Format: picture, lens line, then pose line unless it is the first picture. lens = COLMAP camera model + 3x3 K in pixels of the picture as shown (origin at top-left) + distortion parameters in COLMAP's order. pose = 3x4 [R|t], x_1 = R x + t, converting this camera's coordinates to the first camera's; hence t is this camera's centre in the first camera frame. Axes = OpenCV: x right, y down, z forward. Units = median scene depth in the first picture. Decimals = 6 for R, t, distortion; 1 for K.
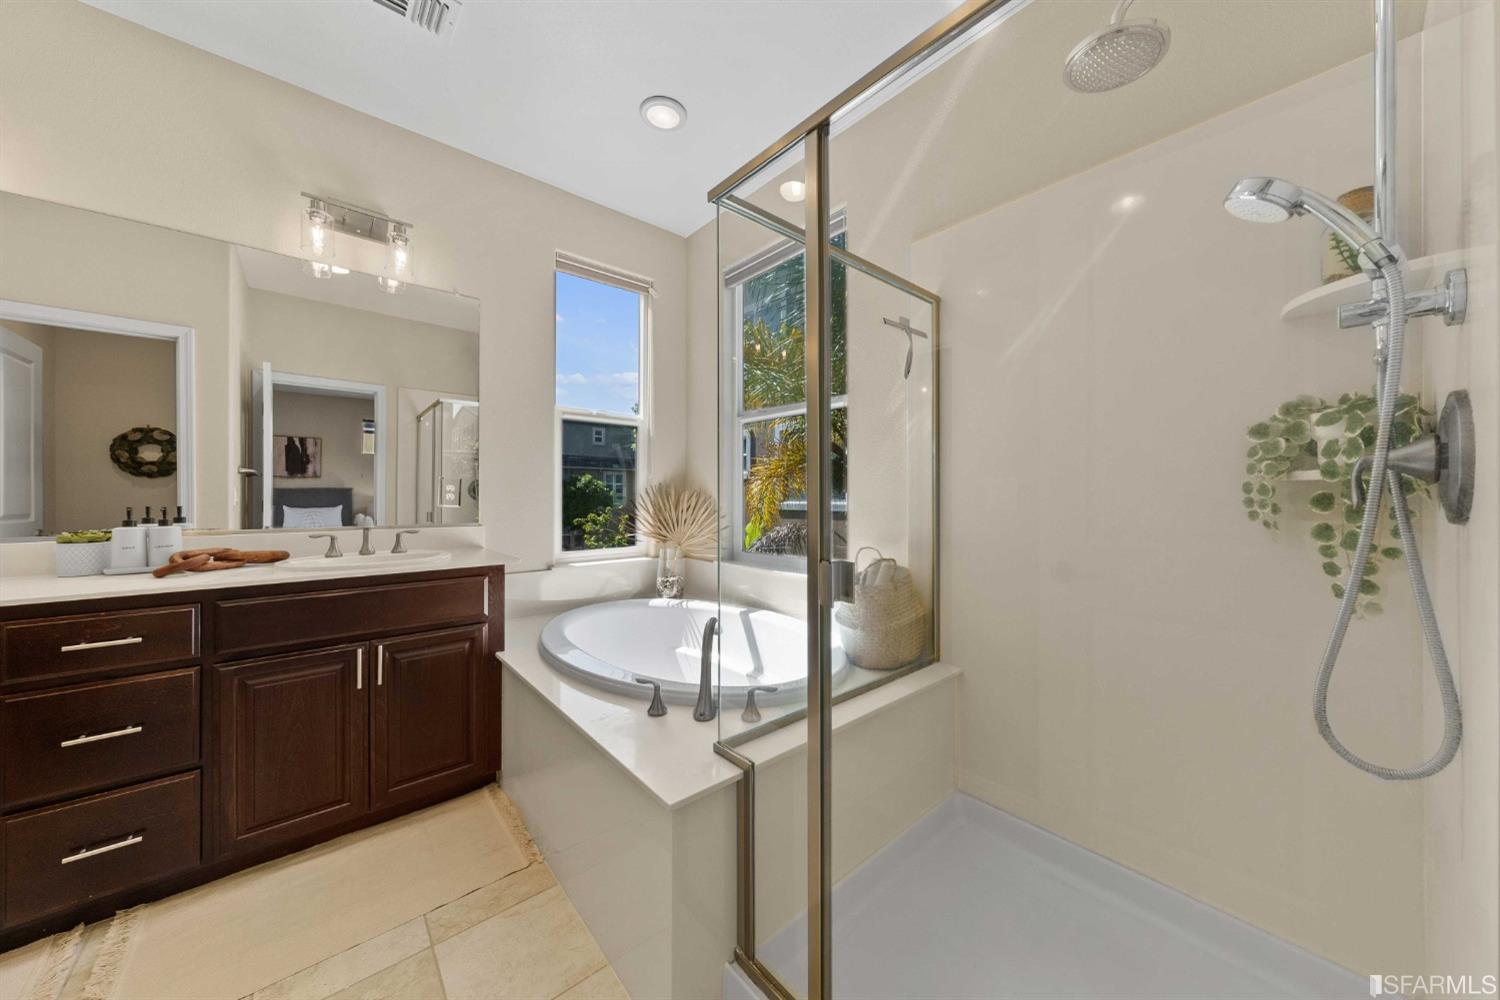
lens RADIAL K [[516.3, 0, 750.0], [0, 516.3, 500.0], [0, 0, 1]] dist [-0.000593, 0.000028]
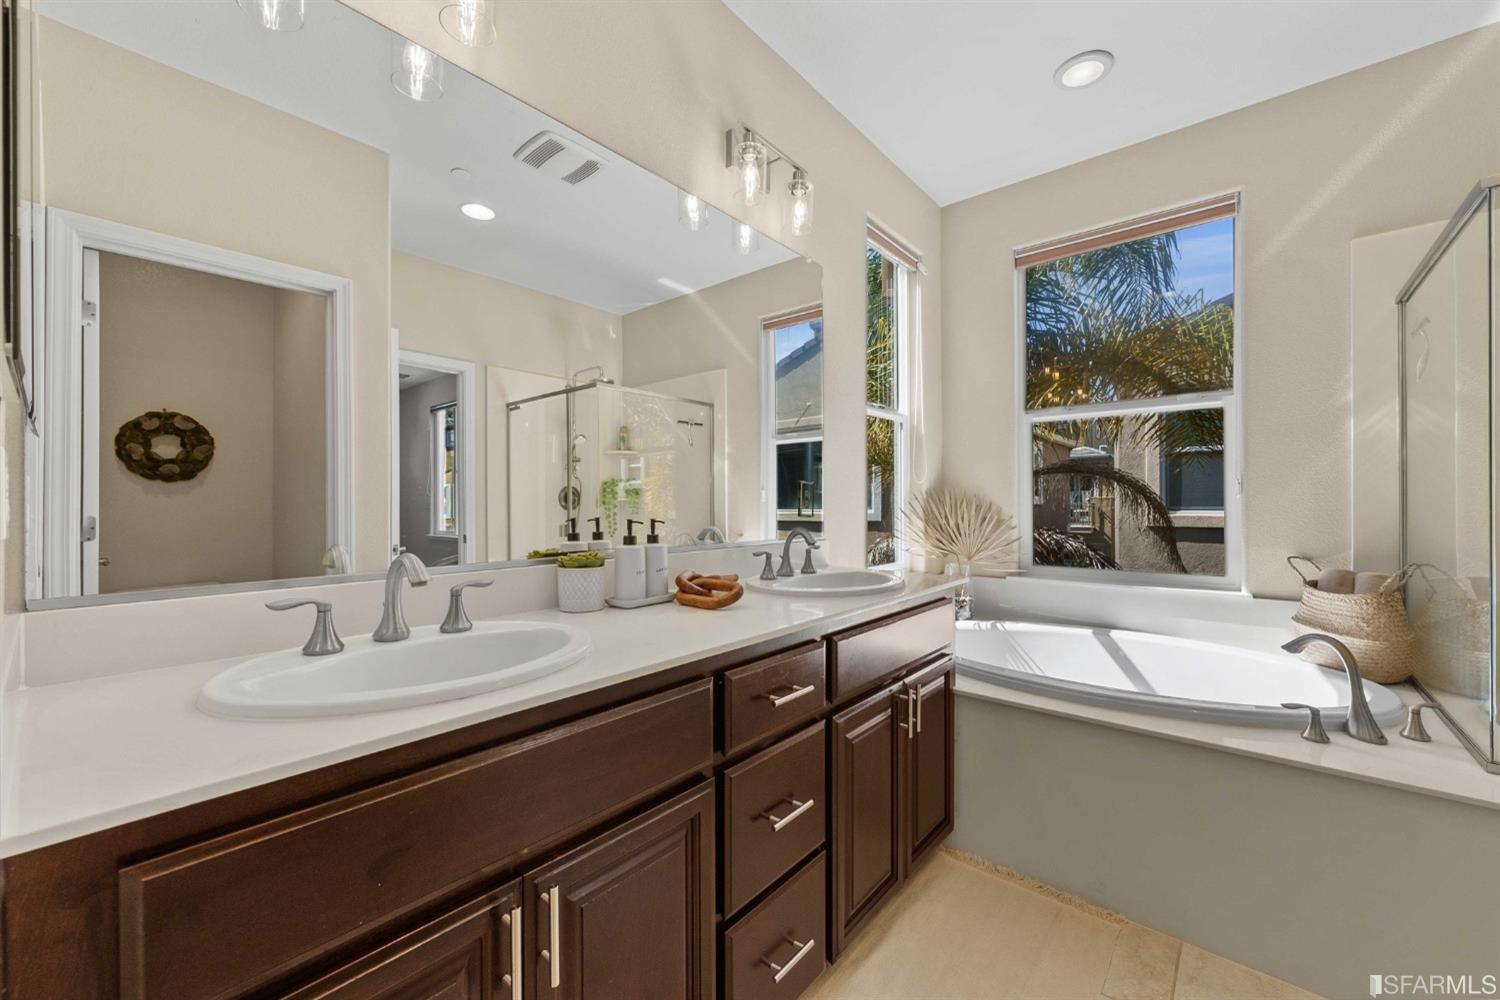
lens RADIAL K [[596.6, 0, 753.0], [0, 596.6, 504.5], [0, 0, 1]] dist [-0.002805, -0.000294]
pose [[0.986713, -0.004334, 0.162414, -0.498808], [0.005468, 0.999964, -0.006538, -0.000987], [-0.162380, 0.007339, 0.986701, 0.045665]]
